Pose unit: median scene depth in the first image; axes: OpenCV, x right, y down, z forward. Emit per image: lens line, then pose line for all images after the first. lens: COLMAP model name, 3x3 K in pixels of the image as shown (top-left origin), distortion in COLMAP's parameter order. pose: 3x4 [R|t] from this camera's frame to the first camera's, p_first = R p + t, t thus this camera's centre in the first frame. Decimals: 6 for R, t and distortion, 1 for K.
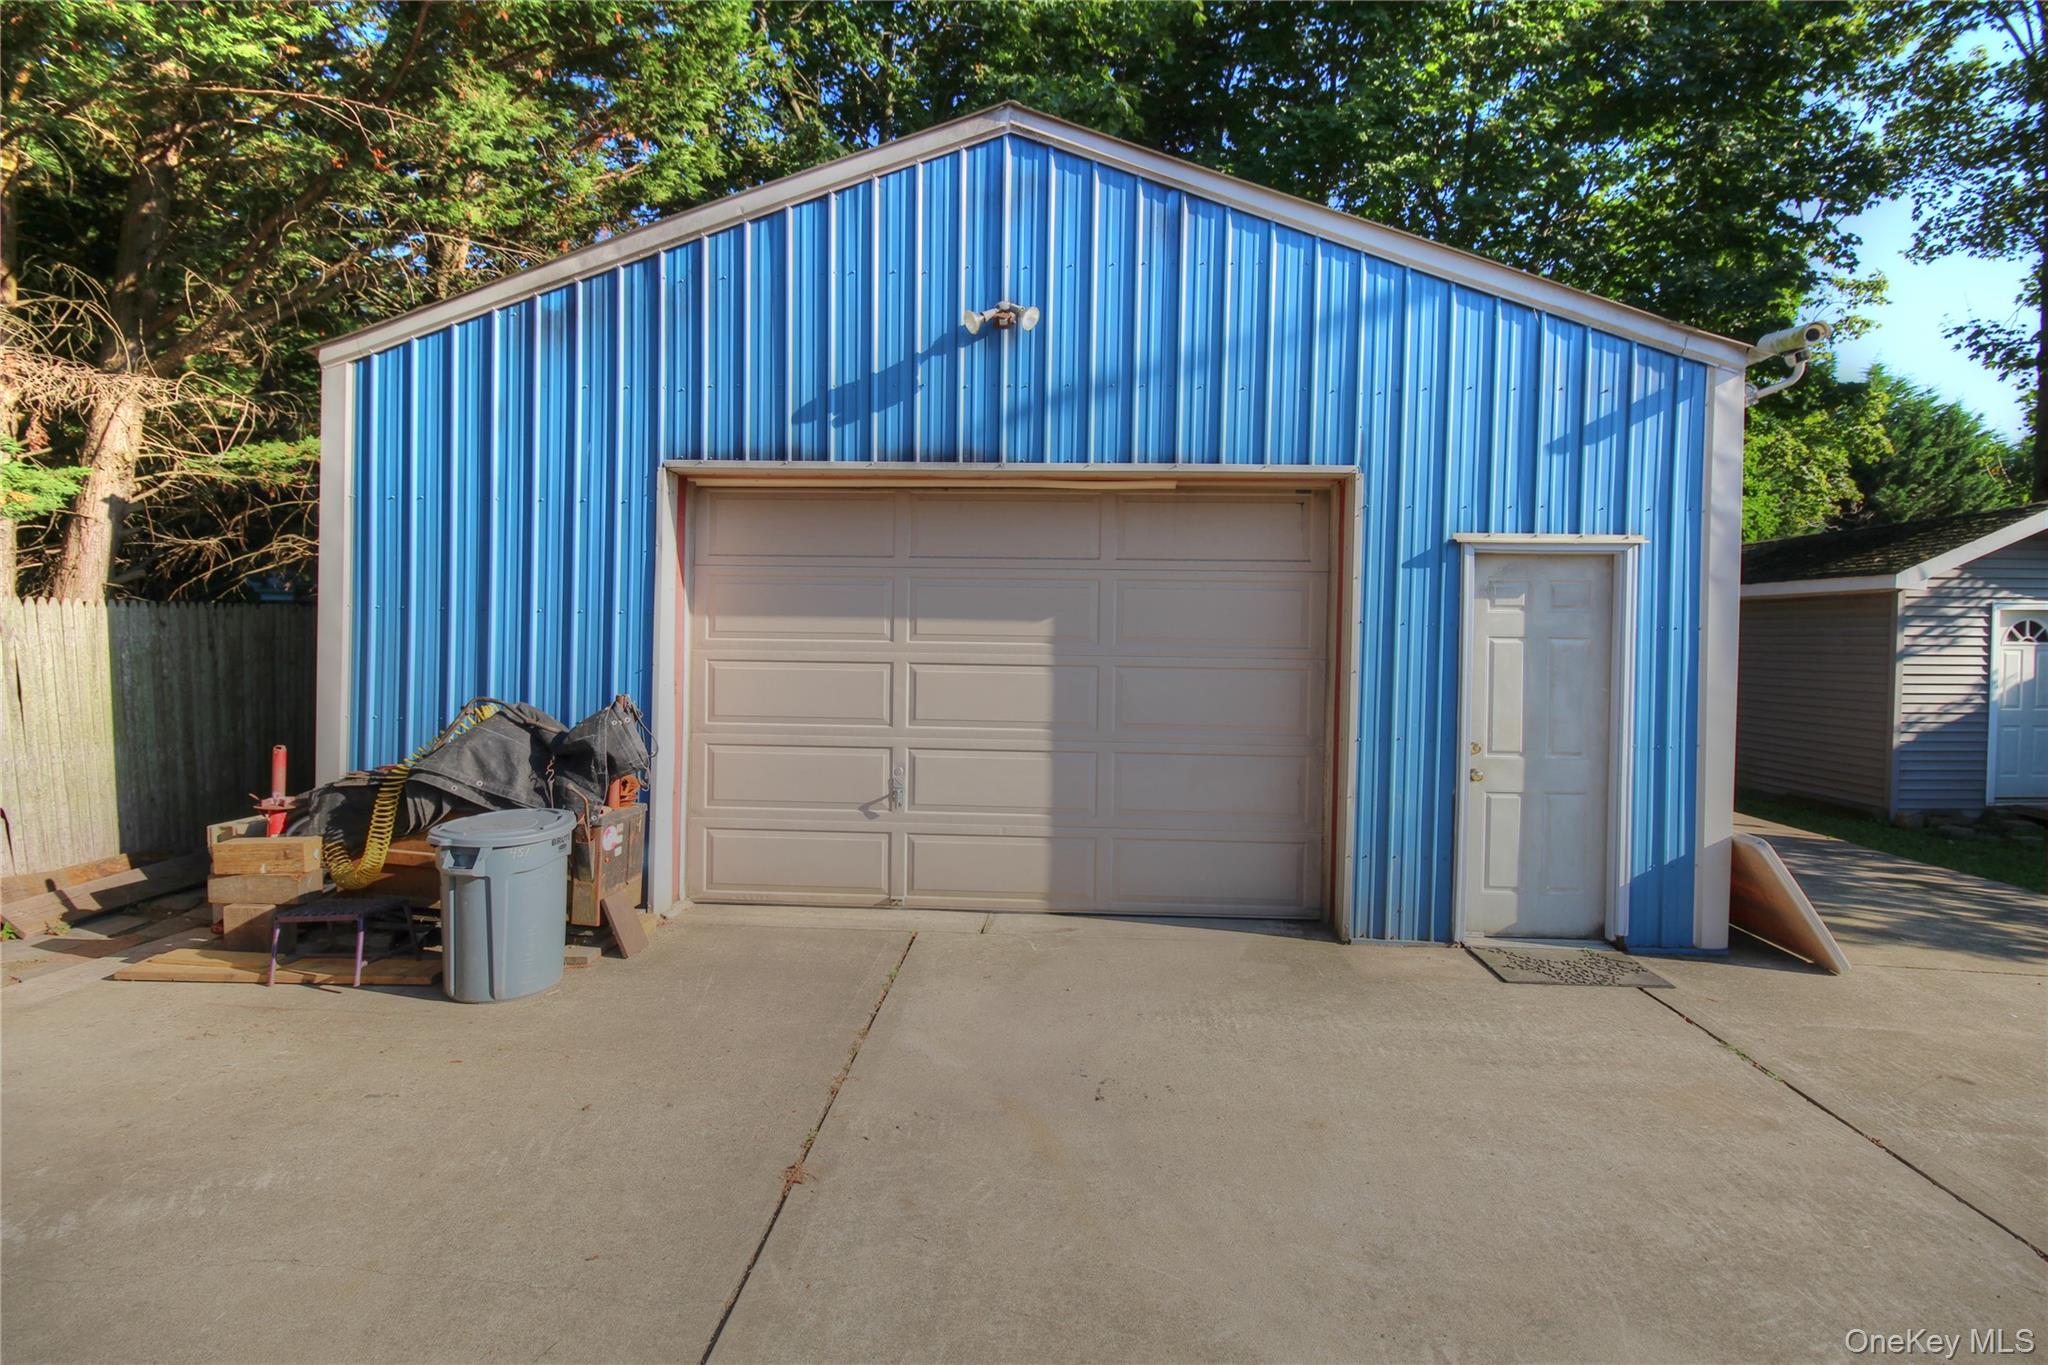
lens RADIAL K [[952.2, 0, 1023.4], [0, 952.2, 660.2], [0, 0, 1]] dist [0.002002, -0.013173]
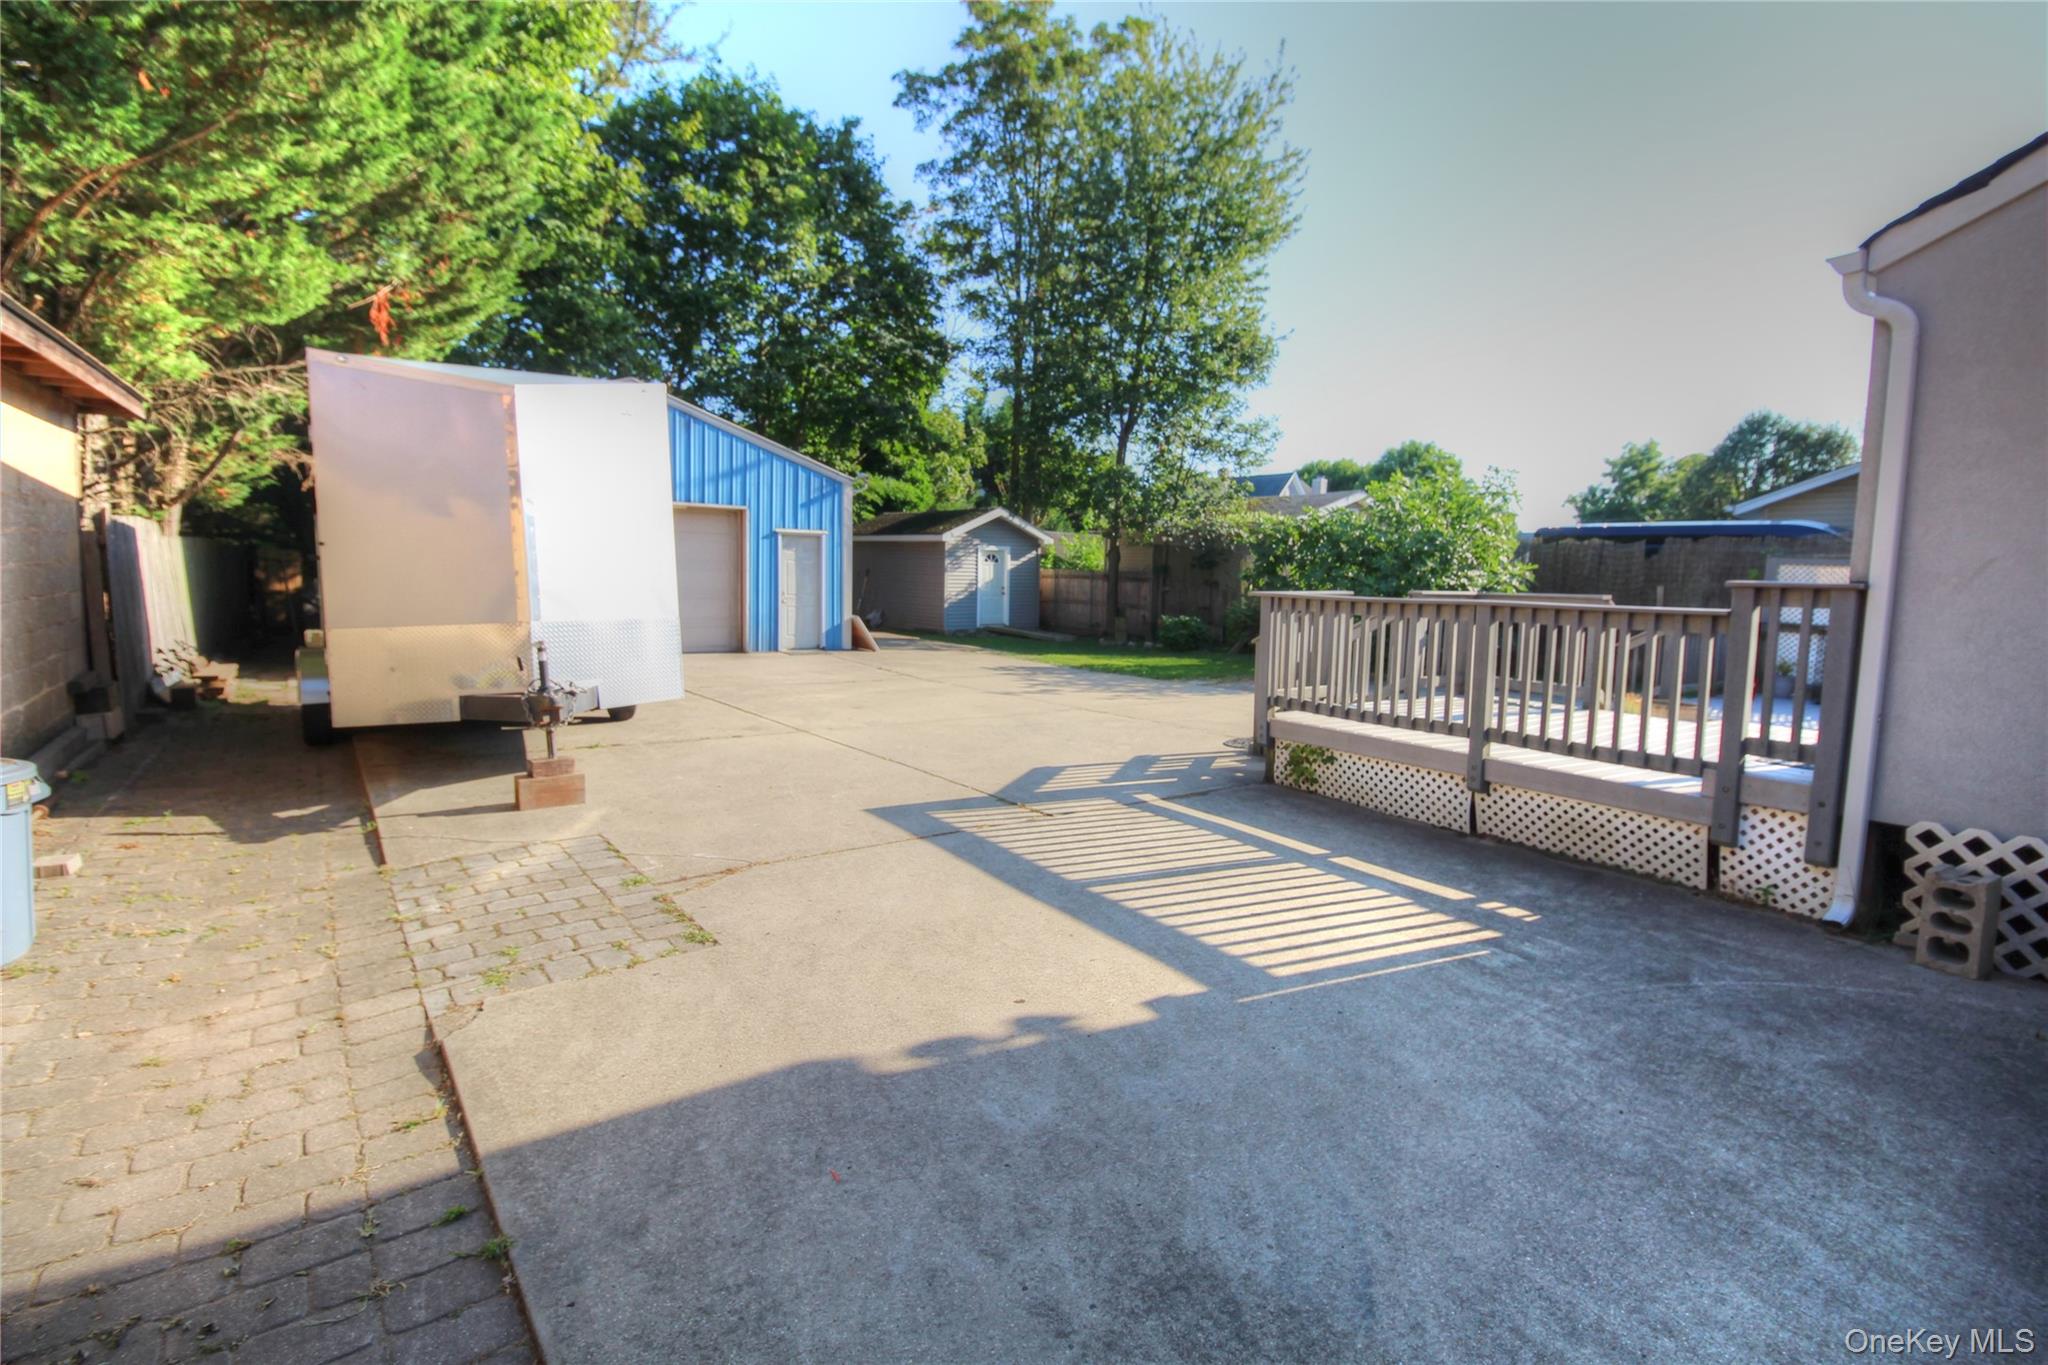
lens RADIAL K [[951.5, 0, 1025.5], [0, 951.5, 658.7], [0, 0, 1]] dist [0.002251, -0.014170]
pose [[0.777096, -0.055399, 0.626940, -0.978808], [-0.000463, 0.996068, 0.088591, 0.024373], [-0.629382, -0.069134, 0.774014, -2.157473]]
